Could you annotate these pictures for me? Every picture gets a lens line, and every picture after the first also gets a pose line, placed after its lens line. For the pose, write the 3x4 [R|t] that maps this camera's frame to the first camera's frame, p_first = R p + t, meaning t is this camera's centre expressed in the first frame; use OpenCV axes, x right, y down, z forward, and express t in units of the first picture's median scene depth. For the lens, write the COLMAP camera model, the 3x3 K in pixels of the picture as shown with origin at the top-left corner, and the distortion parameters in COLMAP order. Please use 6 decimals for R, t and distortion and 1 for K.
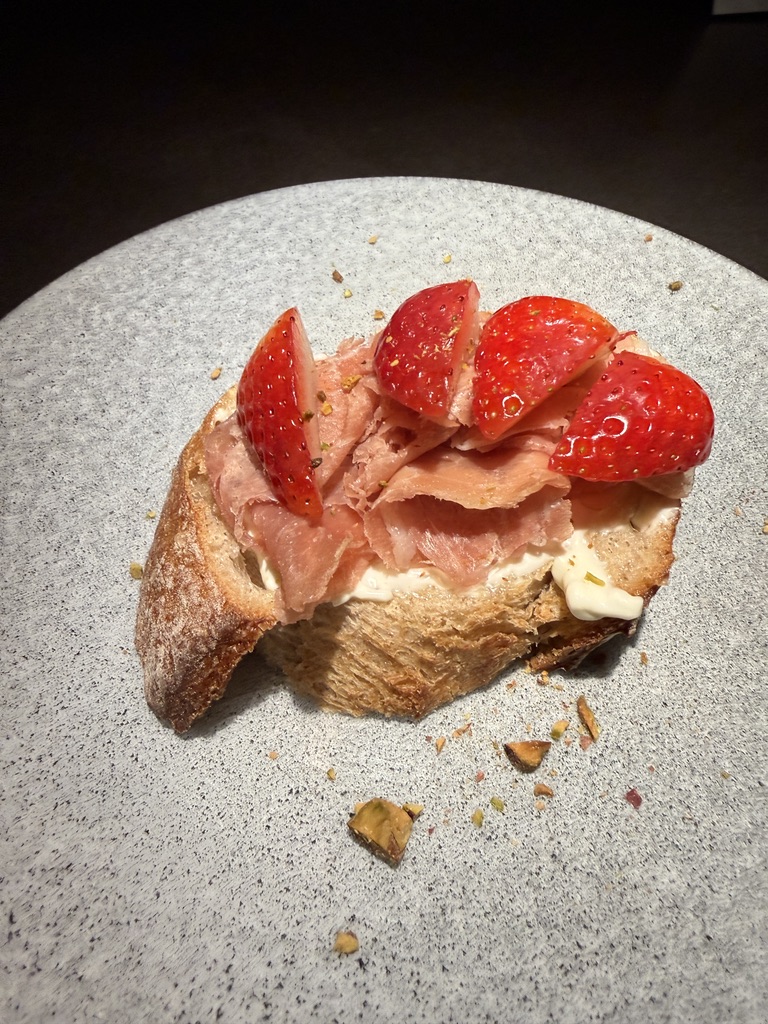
lens RADIAL K [[720.2, 0, 381.8], [0, 720.2, 403.2], [0, 0, 1]] dist [-0.041947, 0.040191]
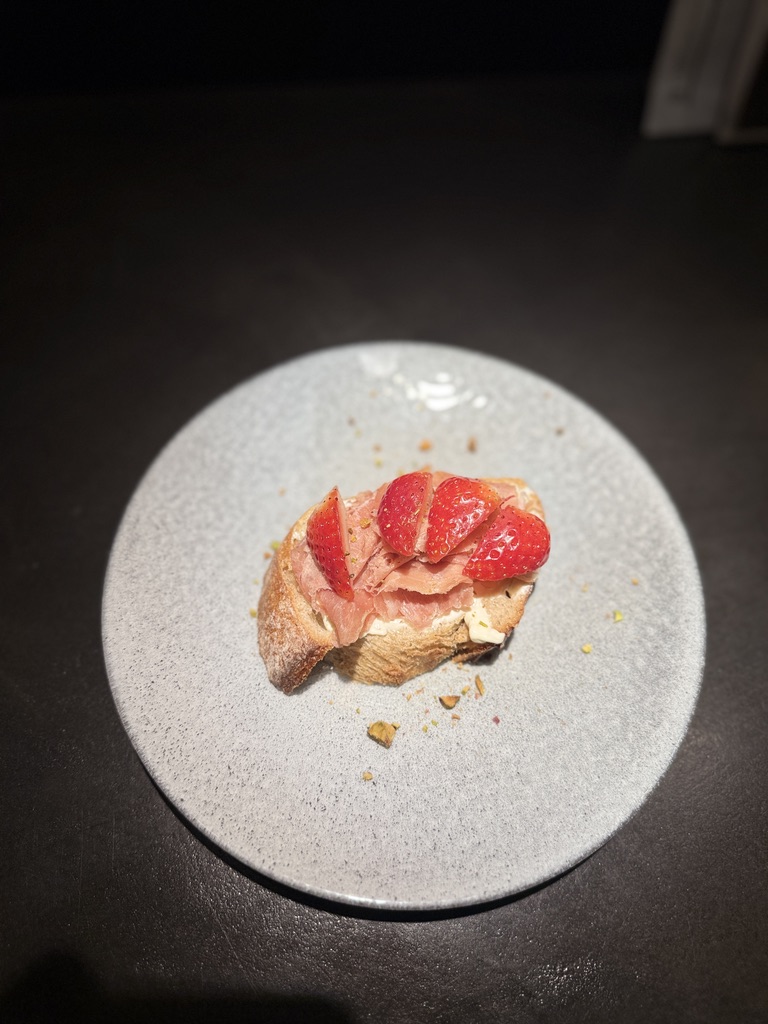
lens RADIAL K [[714.0, 0, 384.0], [0, 714.0, 512.0], [0, 0, 1]] dist [0.002841, -0.000045]
pose [[0.999747, -0.000945, 0.022474, -0.039554], [-0.004166, 0.974059, 0.226256, -0.539463], [-0.022104, -0.226293, 0.973809, -0.942561]]
